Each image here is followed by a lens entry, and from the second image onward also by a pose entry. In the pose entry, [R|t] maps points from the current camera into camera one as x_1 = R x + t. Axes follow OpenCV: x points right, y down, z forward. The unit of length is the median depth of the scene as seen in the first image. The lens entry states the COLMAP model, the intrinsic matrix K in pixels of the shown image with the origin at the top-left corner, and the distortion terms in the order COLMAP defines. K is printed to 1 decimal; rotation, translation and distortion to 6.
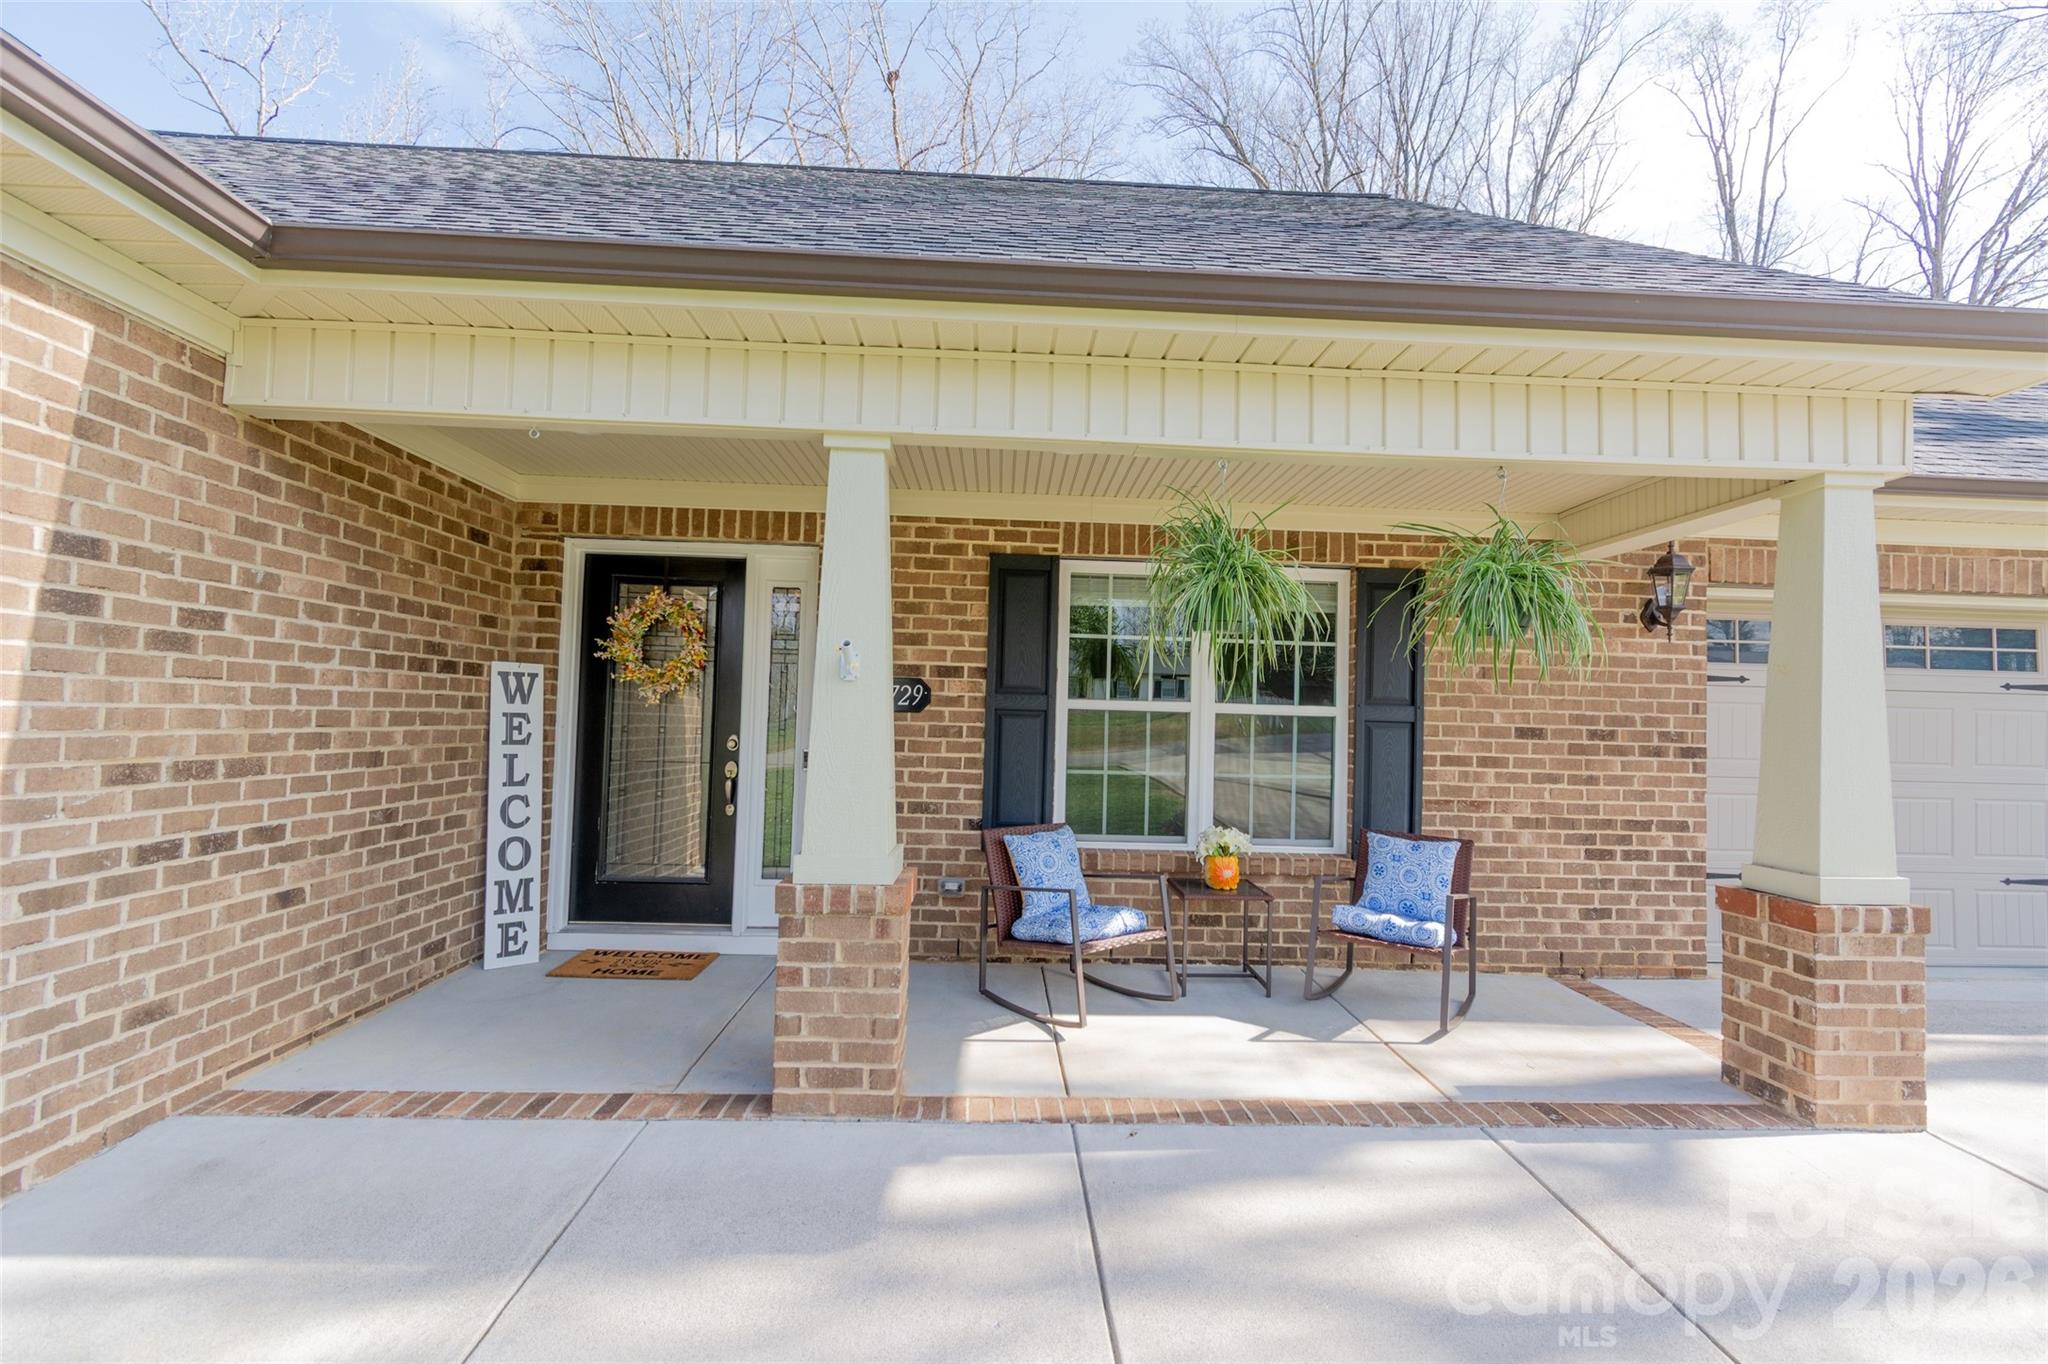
lens RADIAL K [[903.7, 0, 1036.6], [0, 903.7, 690.4], [0, 0, 1]] dist [0.001494, 0.000003]
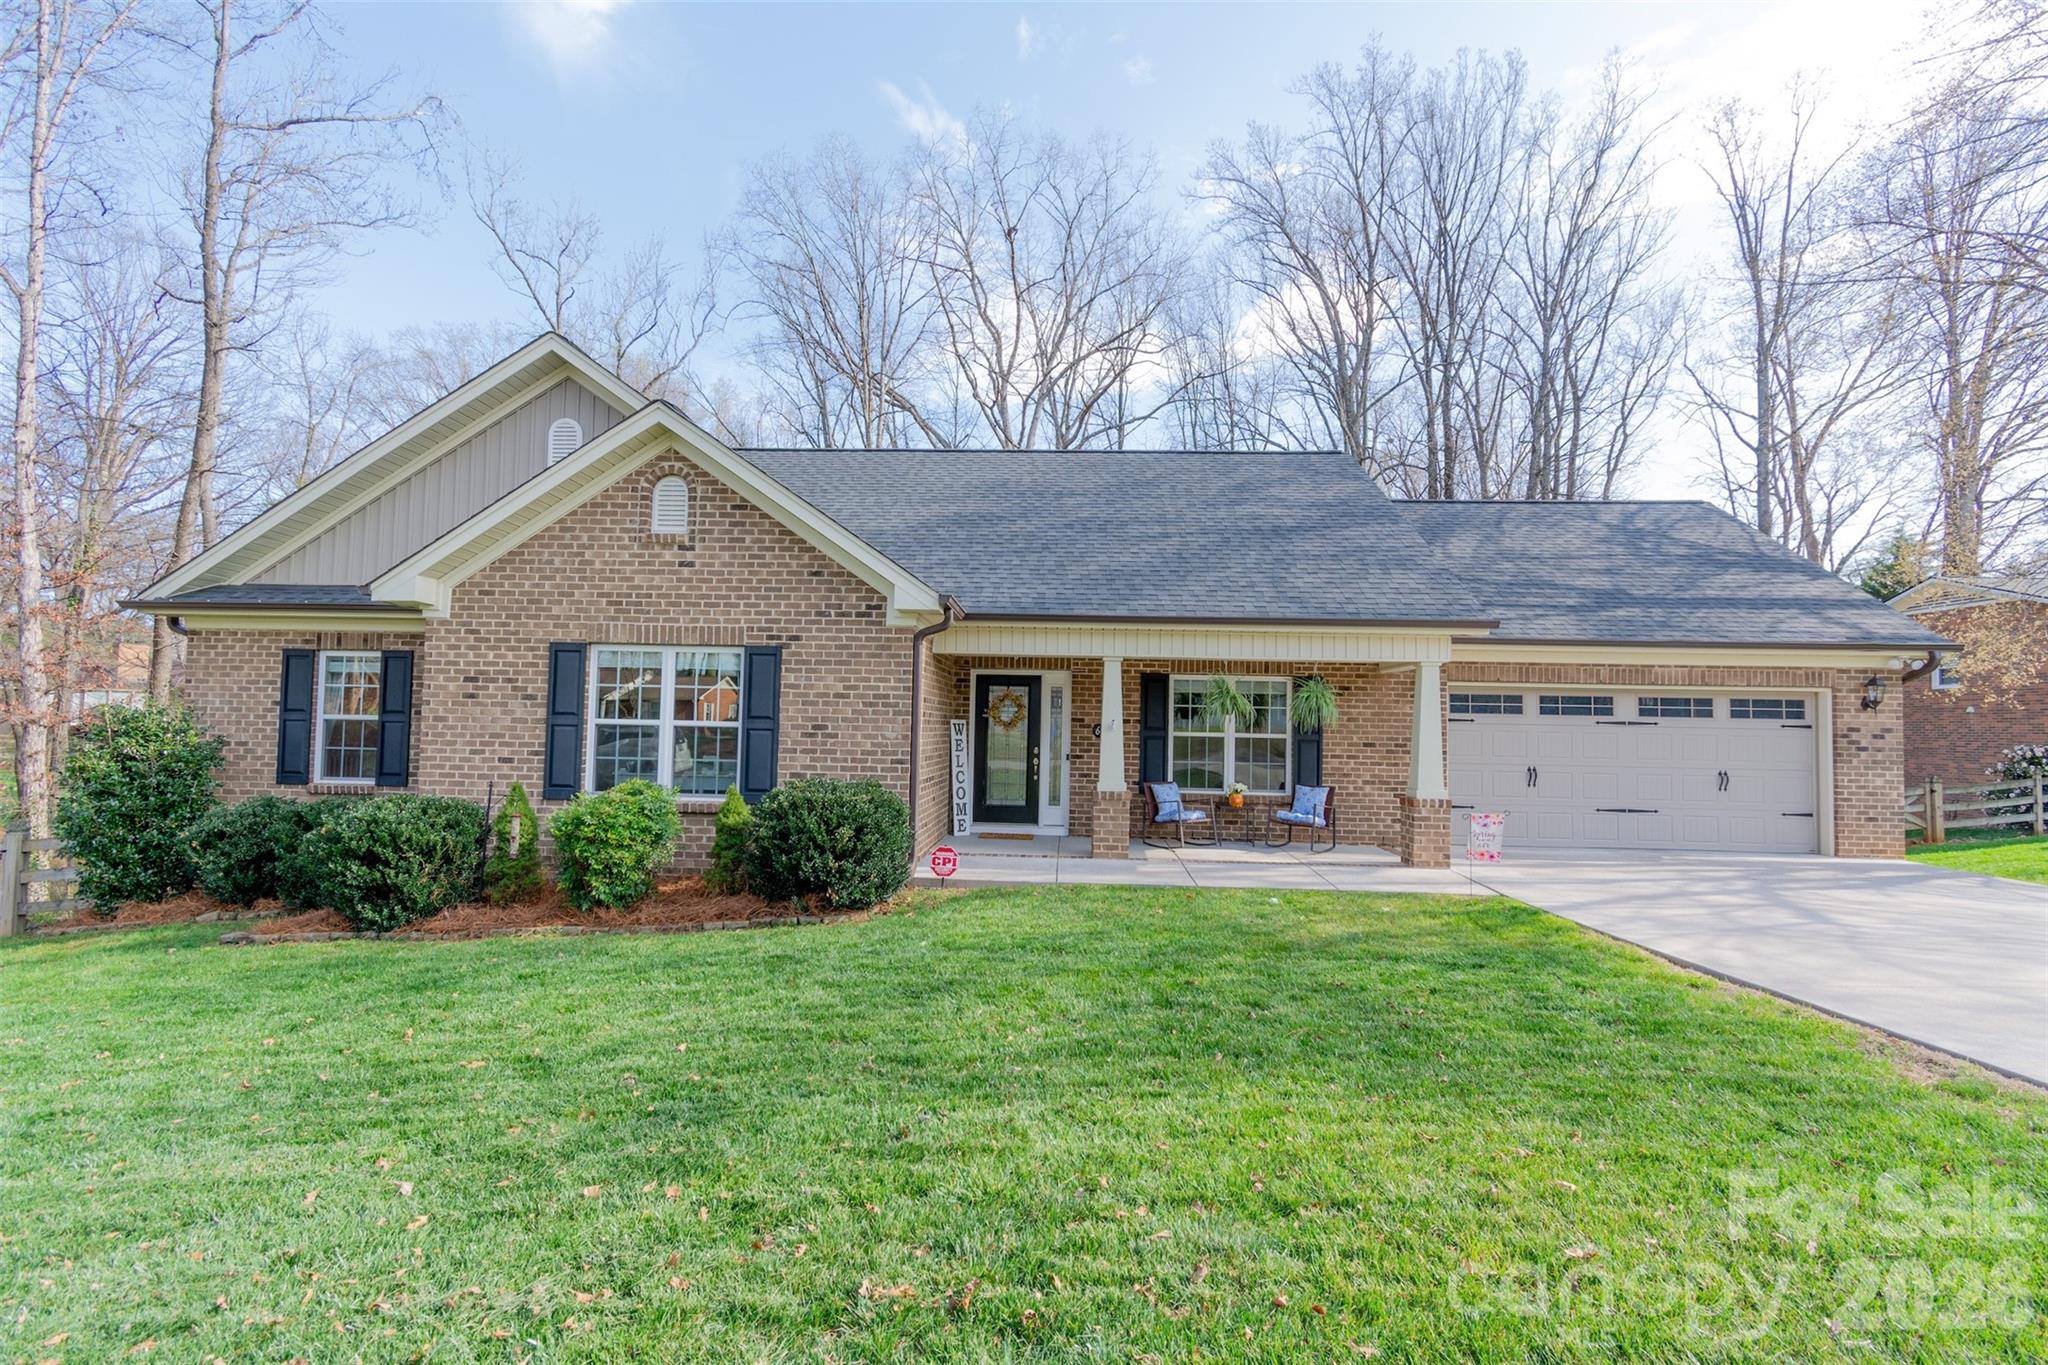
lens RADIAL K [[903.7, 0, 1036.6], [0, 903.7, 690.9], [0, 0, 1]] dist [0.001494, 0.000003]
pose [[0.996229, -0.010313, -0.086144, -0.127700], [0.009324, 0.999886, -0.011874, -0.078983], [0.086257, 0.011026, 0.996212, -1.532452]]
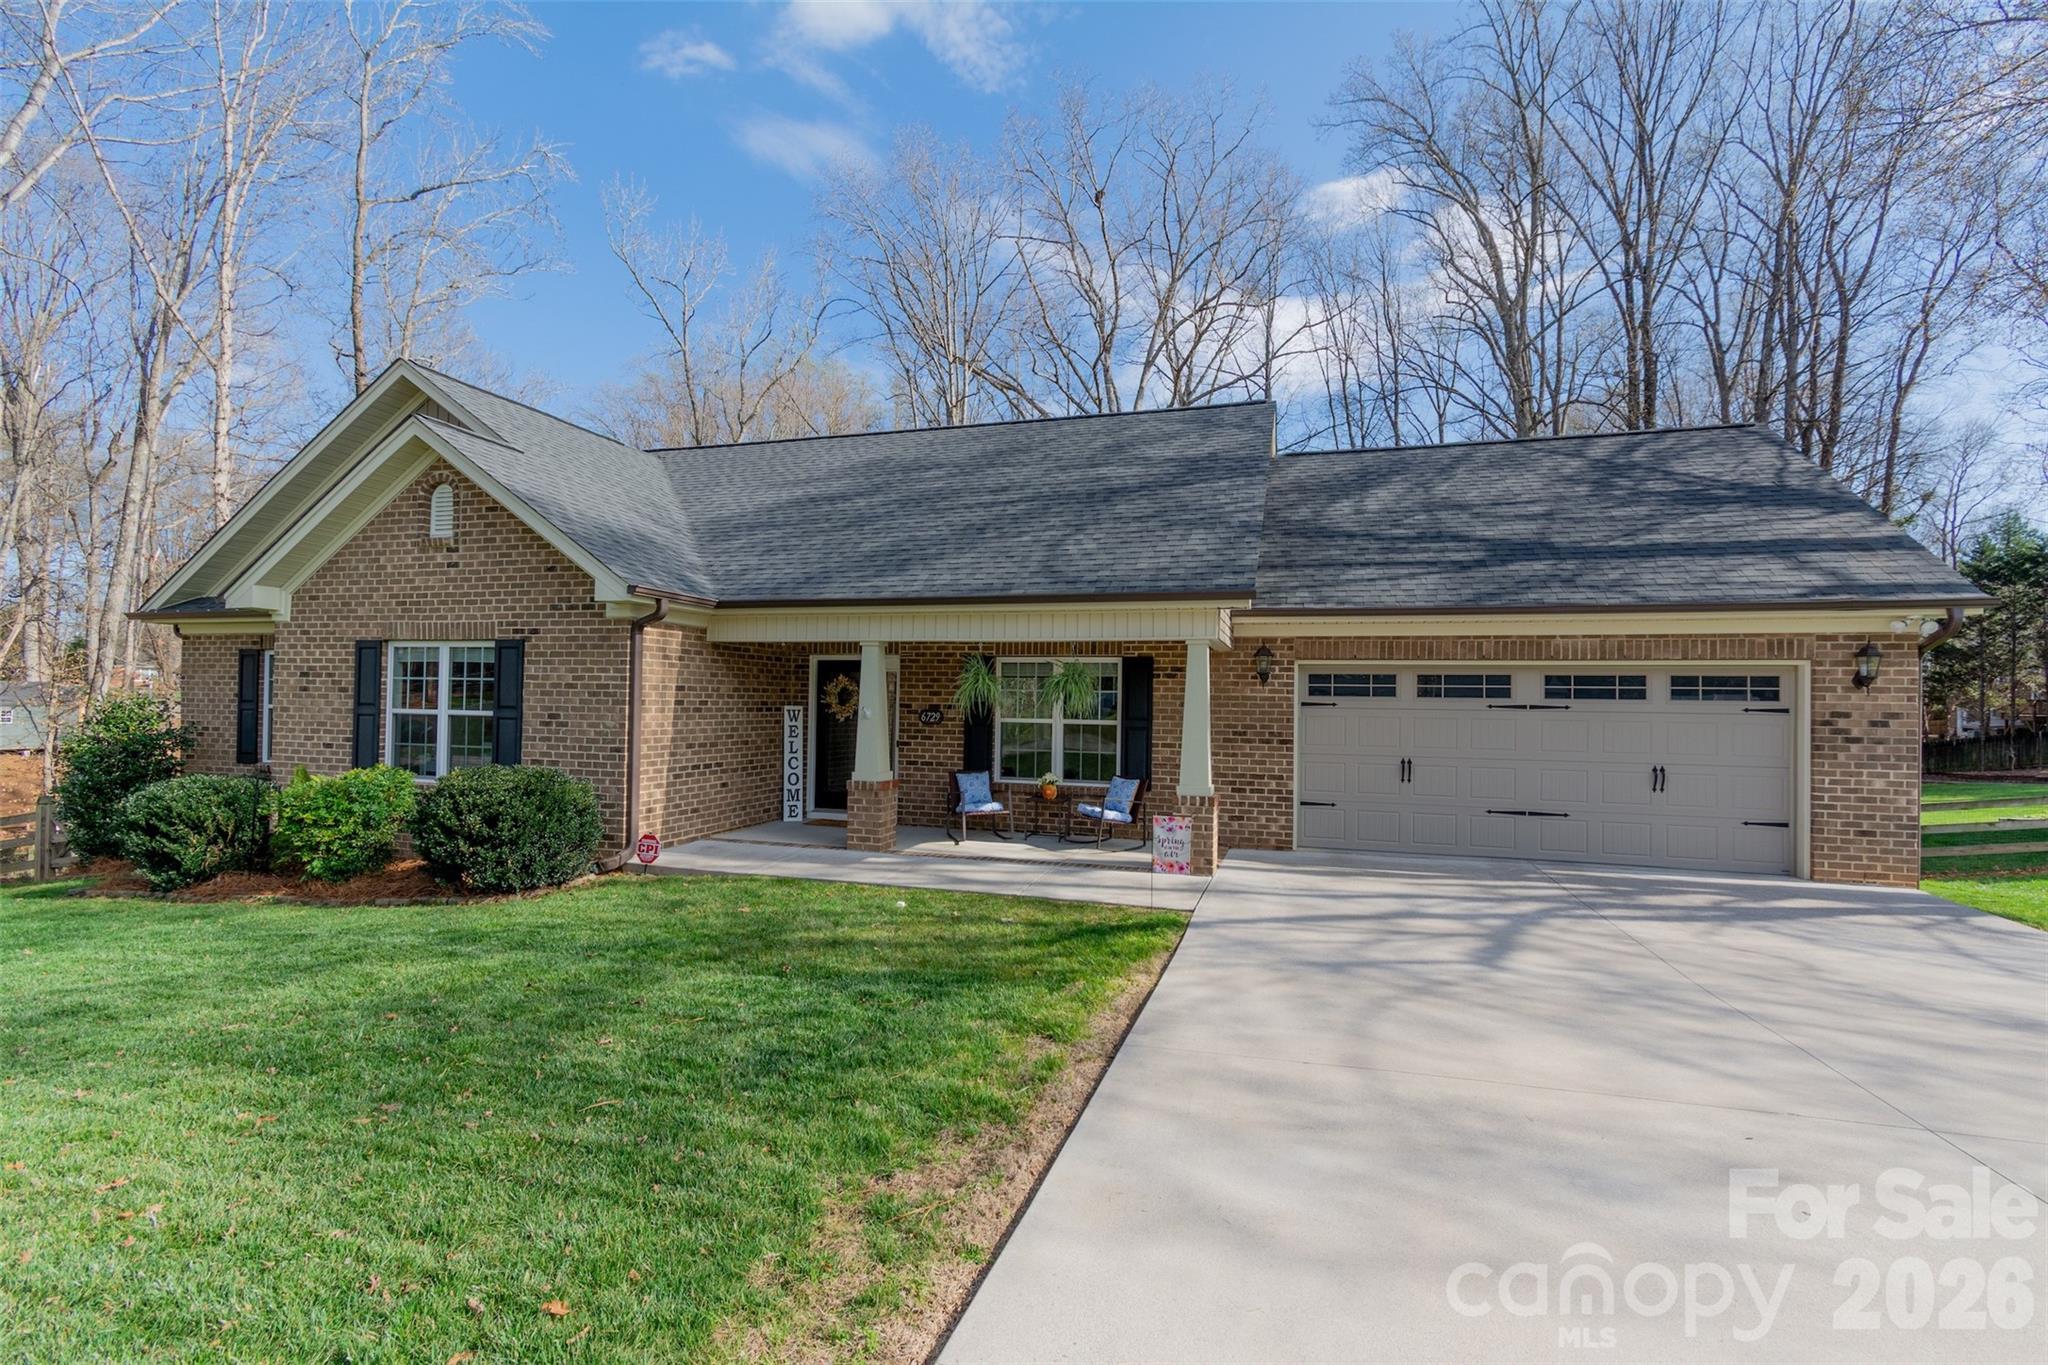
lens RADIAL K [[903.7, 0, 1036.6], [0, 903.7, 690.9], [0, 0, 1]] dist [0.001494, 0.000003]
pose [[0.943485, -0.016183, -0.331019, 0.928474], [0.020204, 0.999758, 0.008711, -0.081037], [0.330798, -0.014906, 0.943584, -1.195298]]
